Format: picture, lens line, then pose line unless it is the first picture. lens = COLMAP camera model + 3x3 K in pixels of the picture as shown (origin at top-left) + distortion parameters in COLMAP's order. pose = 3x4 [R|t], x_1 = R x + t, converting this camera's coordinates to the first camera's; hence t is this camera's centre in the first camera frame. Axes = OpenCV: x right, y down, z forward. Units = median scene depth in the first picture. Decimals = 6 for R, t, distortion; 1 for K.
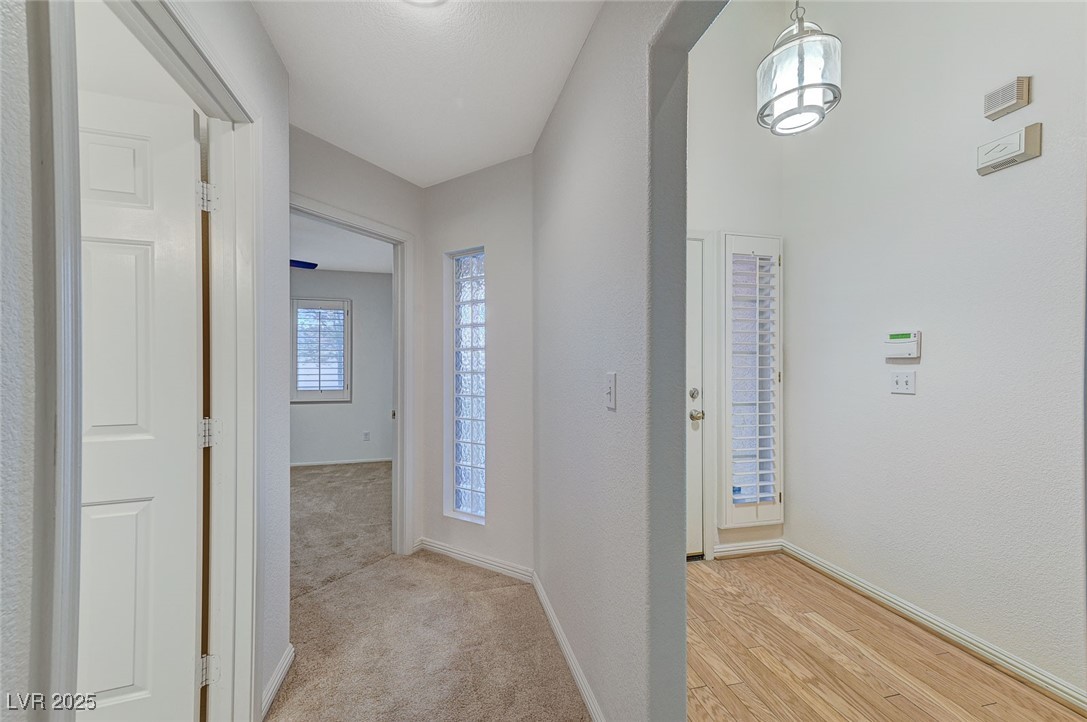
lens RADIAL K [[428.0, 0, 541.5], [0, 428.0, 362.7], [0, 0, 1]] dist [0.001962, 0.000414]
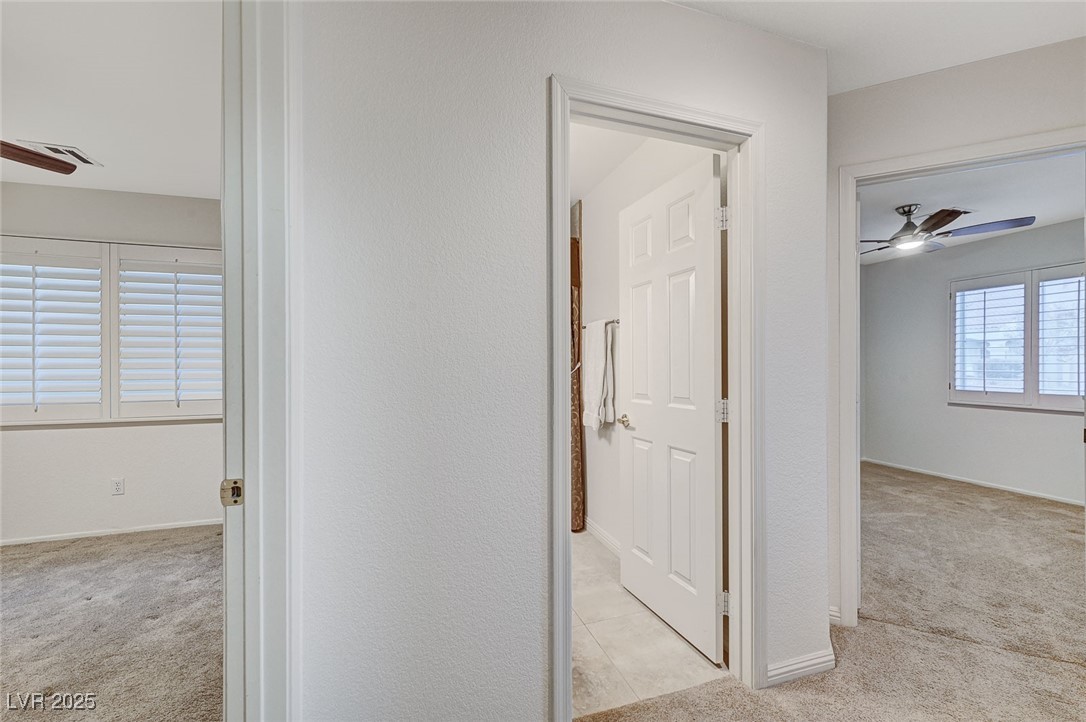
lens RADIAL K [[427.6, 0, 541.7], [0, 427.6, 369.7], [0, 0, 1]] dist [0.001962, 0.000414]
pose [[0.055821, 0.005324, -0.998427, 0.312325], [0.011111, 0.999921, 0.005953, 0.024740], [0.998379, -0.011426, 0.055757, 0.307896]]
